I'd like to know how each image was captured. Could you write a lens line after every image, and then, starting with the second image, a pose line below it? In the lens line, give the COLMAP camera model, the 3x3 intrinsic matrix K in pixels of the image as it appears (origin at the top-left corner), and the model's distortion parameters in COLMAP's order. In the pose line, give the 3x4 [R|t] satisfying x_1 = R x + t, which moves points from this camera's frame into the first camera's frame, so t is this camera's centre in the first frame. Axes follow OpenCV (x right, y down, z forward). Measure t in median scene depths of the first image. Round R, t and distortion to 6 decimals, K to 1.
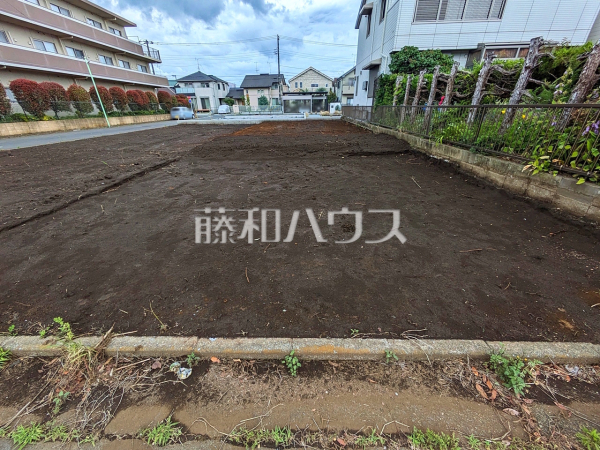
lens RADIAL K [[236.6, 0, 297.5], [0, 236.6, 227.4], [0, 0, 1]] dist [0.000224, 0.001374]
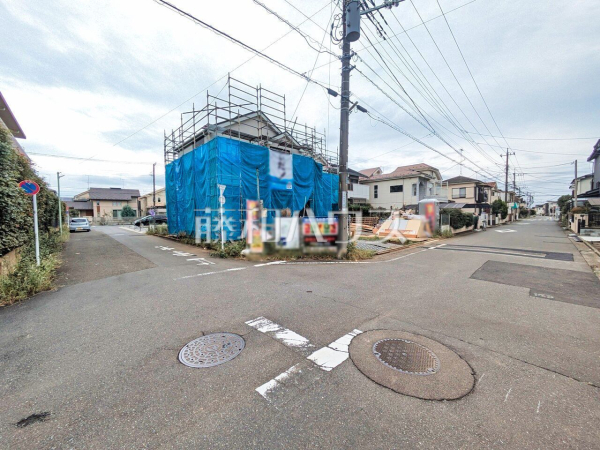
lens RADIAL K [[236.6, 0, 297.8], [0, 236.6, 224.4], [0, 0, 1]] dist [0.000224, 0.001374]
pose [[0.710375, -0.021772, 0.703487, -0.609922], [0.322087, 0.898776, -0.297425, 0.056484], [-0.625802, 0.437867, 0.645480, -0.105227]]
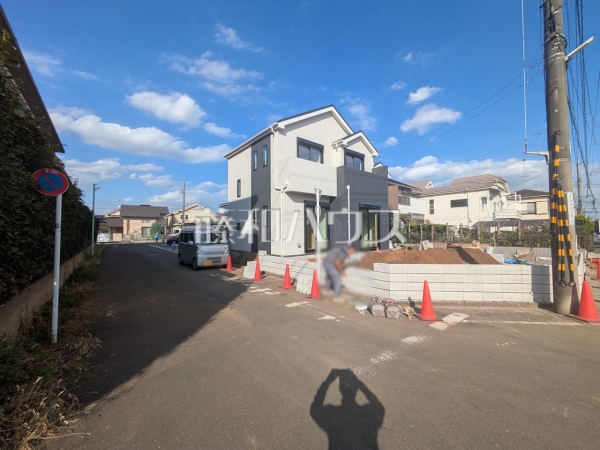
lens RADIAL K [[236.6, 0, 298.1], [0, 236.6, 220.7], [0, 0, 1]] dist [0.000224, 0.001374]
pose [[0.756033, 0.043216, 0.653106, -0.614229], [0.295542, 0.867770, -0.399538, -0.022276], [-0.584012, 0.495084, 0.643290, 0.047863]]
